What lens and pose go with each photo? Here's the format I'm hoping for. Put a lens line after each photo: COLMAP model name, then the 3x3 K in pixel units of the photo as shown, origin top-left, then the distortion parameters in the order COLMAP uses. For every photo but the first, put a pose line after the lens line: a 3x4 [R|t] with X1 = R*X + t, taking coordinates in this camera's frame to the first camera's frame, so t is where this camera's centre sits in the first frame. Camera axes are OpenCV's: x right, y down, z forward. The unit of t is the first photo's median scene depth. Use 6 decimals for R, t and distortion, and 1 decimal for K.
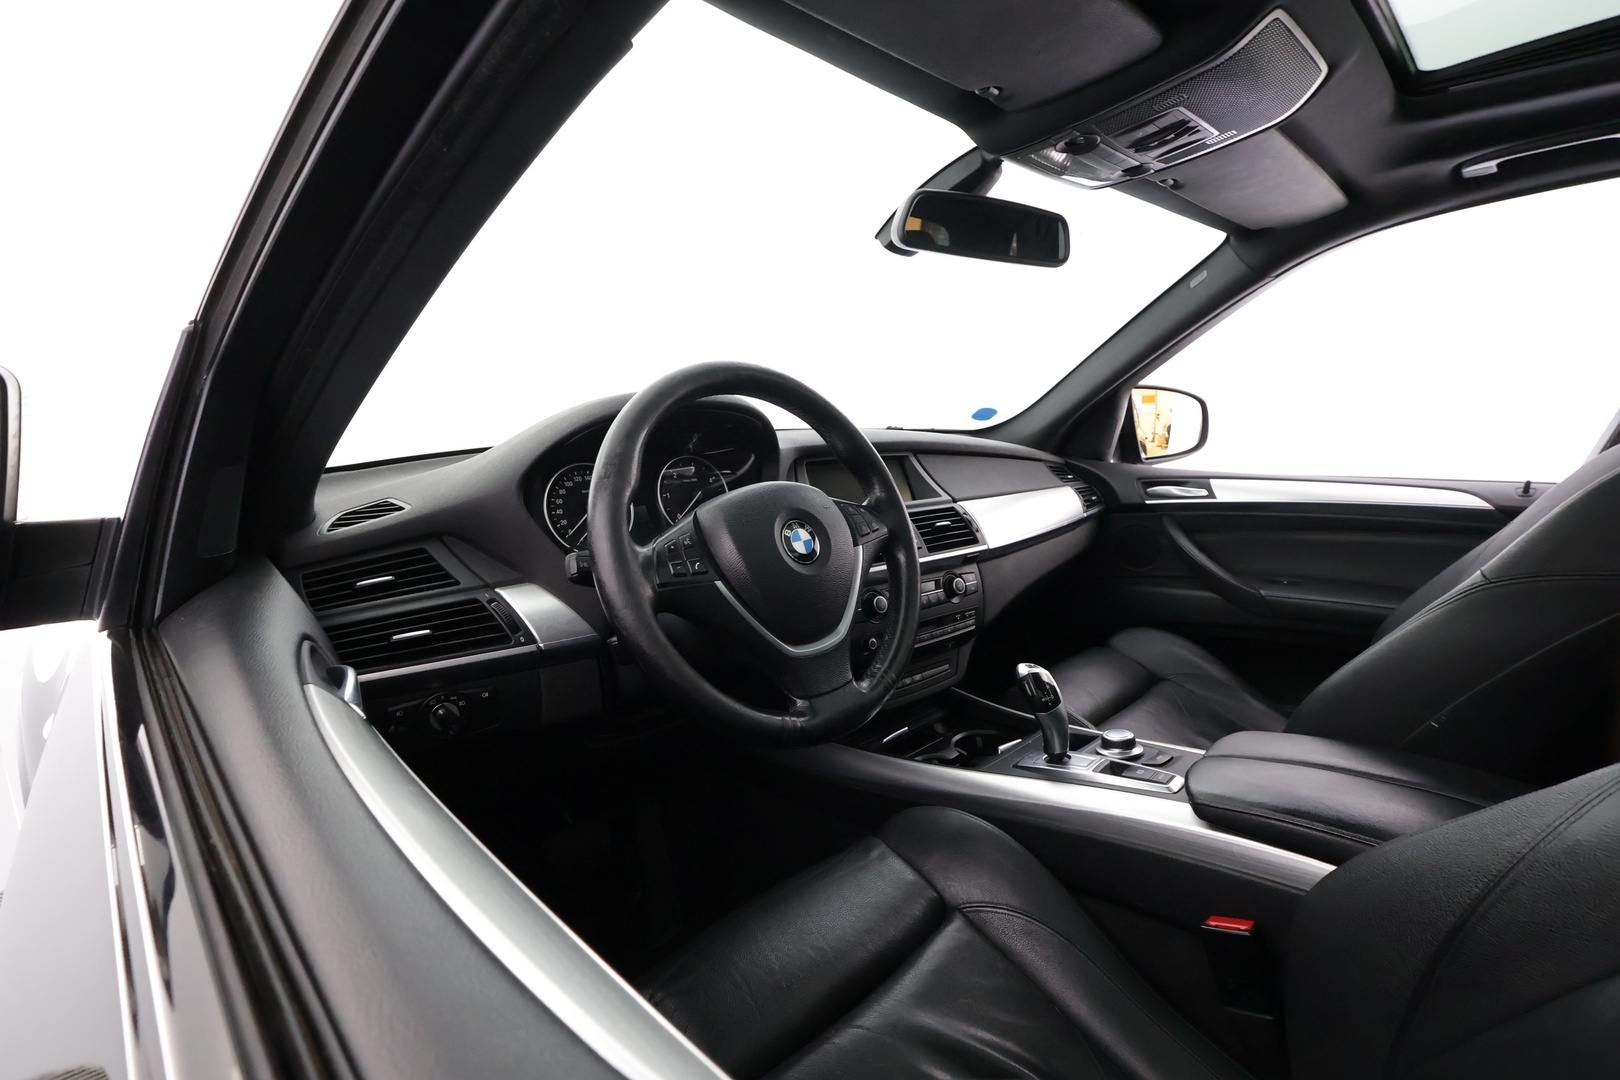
lens RADIAL K [[752.0, 0, 810.4], [0, 752.0, 539.4], [0, 0, 1]] dist [0.000708, 0.000081]
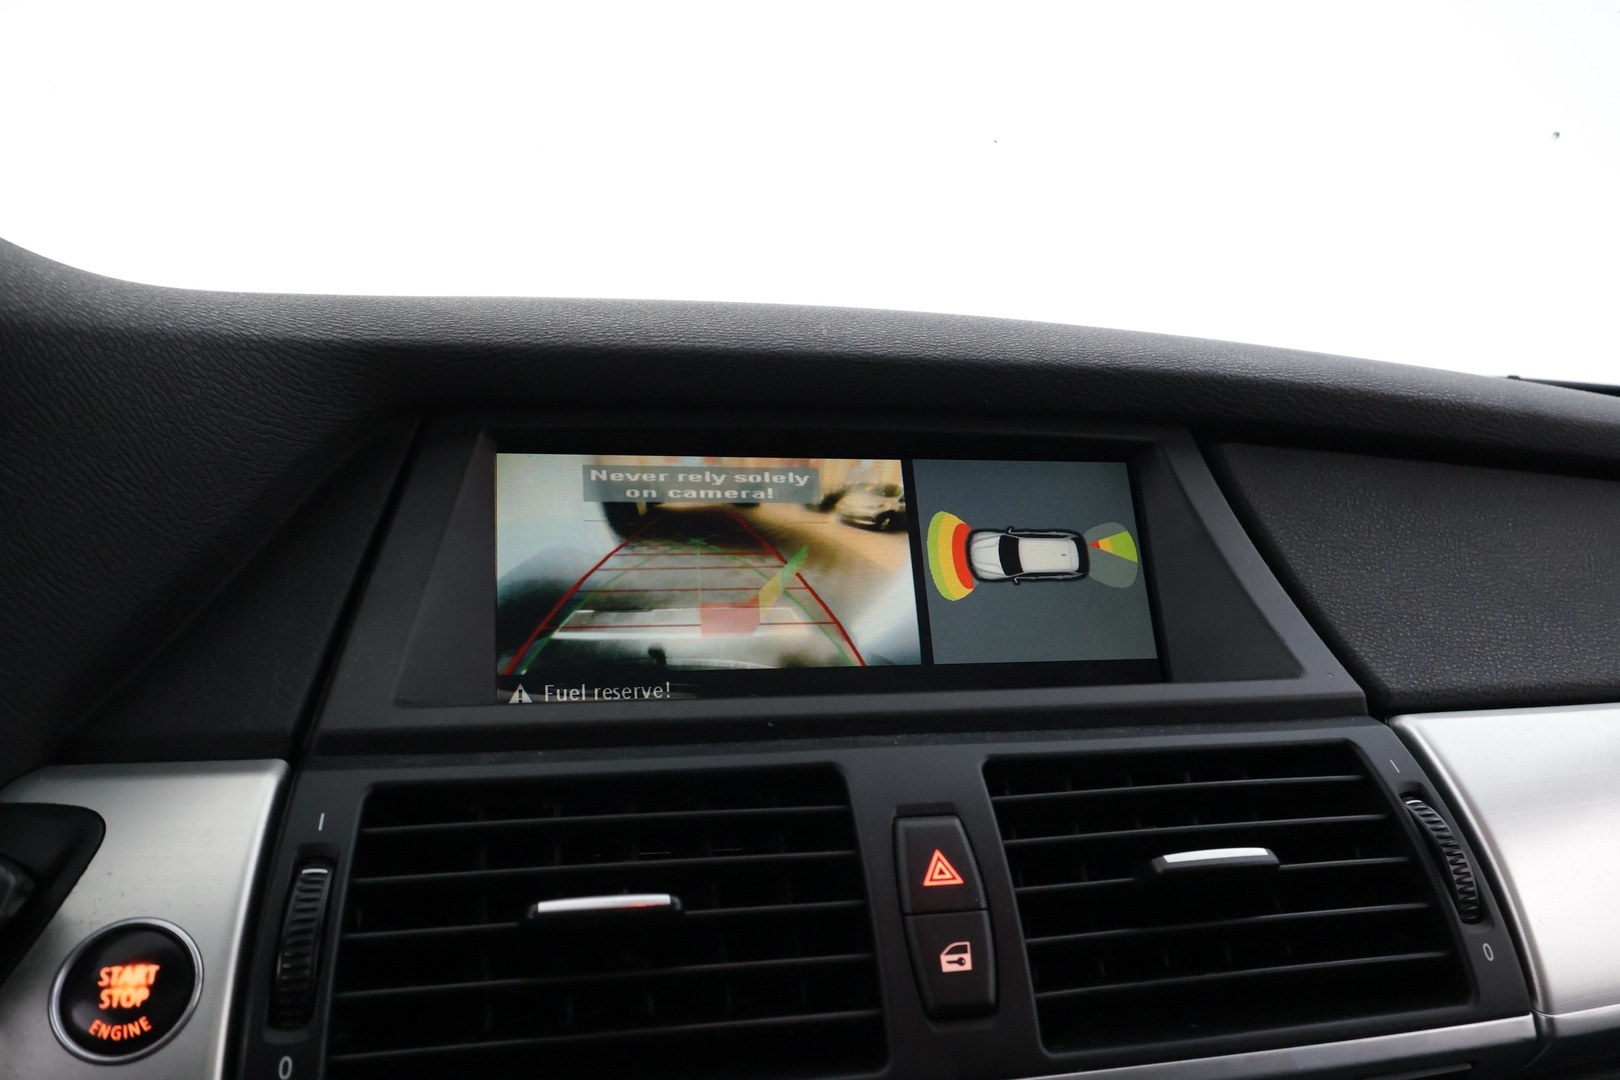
lens RADIAL K [[1270.3, 0, 807.5], [0, 1270.3, 539.4], [0, 0, 1]] dist [0.000417, 0.007635]
pose [[0.901850, 0.100567, -0.420183, 0.198446], [-0.115241, 0.993291, -0.009611, -0.074659], [0.416397, 0.057090, 0.907389, 0.678805]]
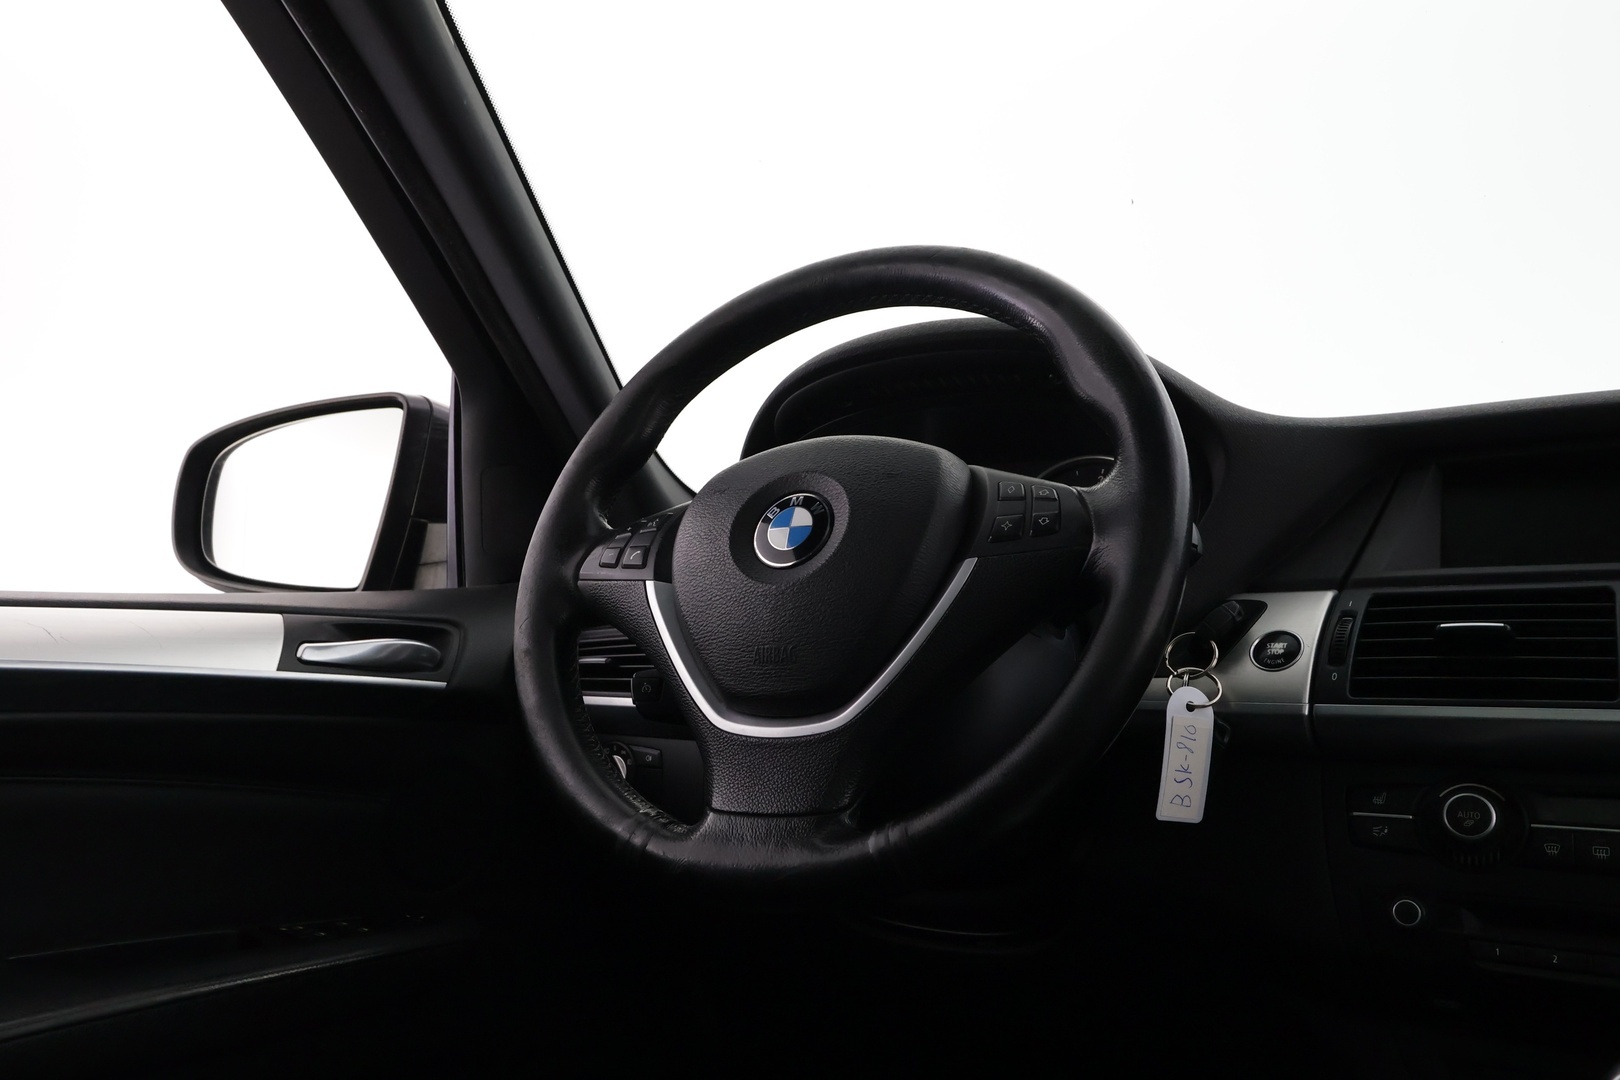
lens RADIAL K [[1270.3, 0, 805.9], [0, 1270.3, 535.9], [0, 0, 1]] dist [0.000417, 0.007635]
pose [[0.300814, -0.064921, -0.951471, 0.510844], [-0.158348, 0.980432, -0.116960, 0.067015], [0.940445, 0.185847, 0.284647, 0.447467]]
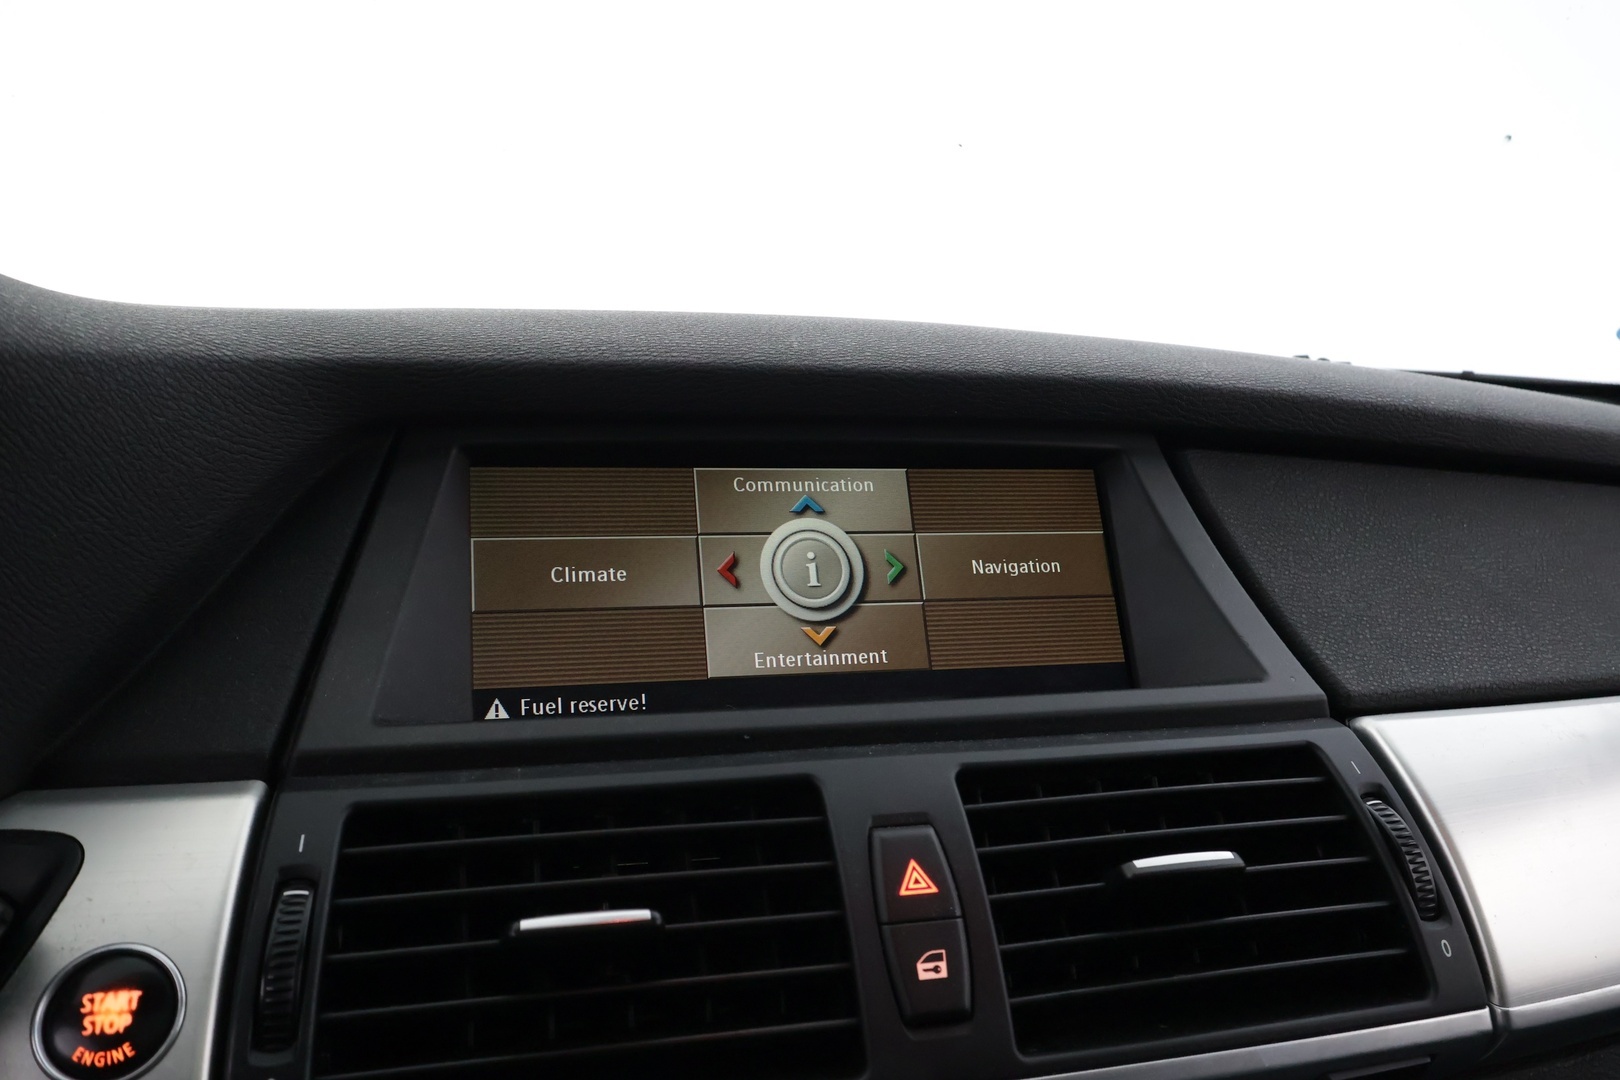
lens RADIAL K [[1270.3, 0, 808.1], [0, 1270.3, 538.4], [0, 0, 1]] dist [0.000417, 0.007635]
pose [[0.913929, 0.095545, -0.394467, 0.197696], [-0.105859, 0.994371, -0.004412, -0.080169], [0.391825, 0.045790, 0.918900, 0.674593]]
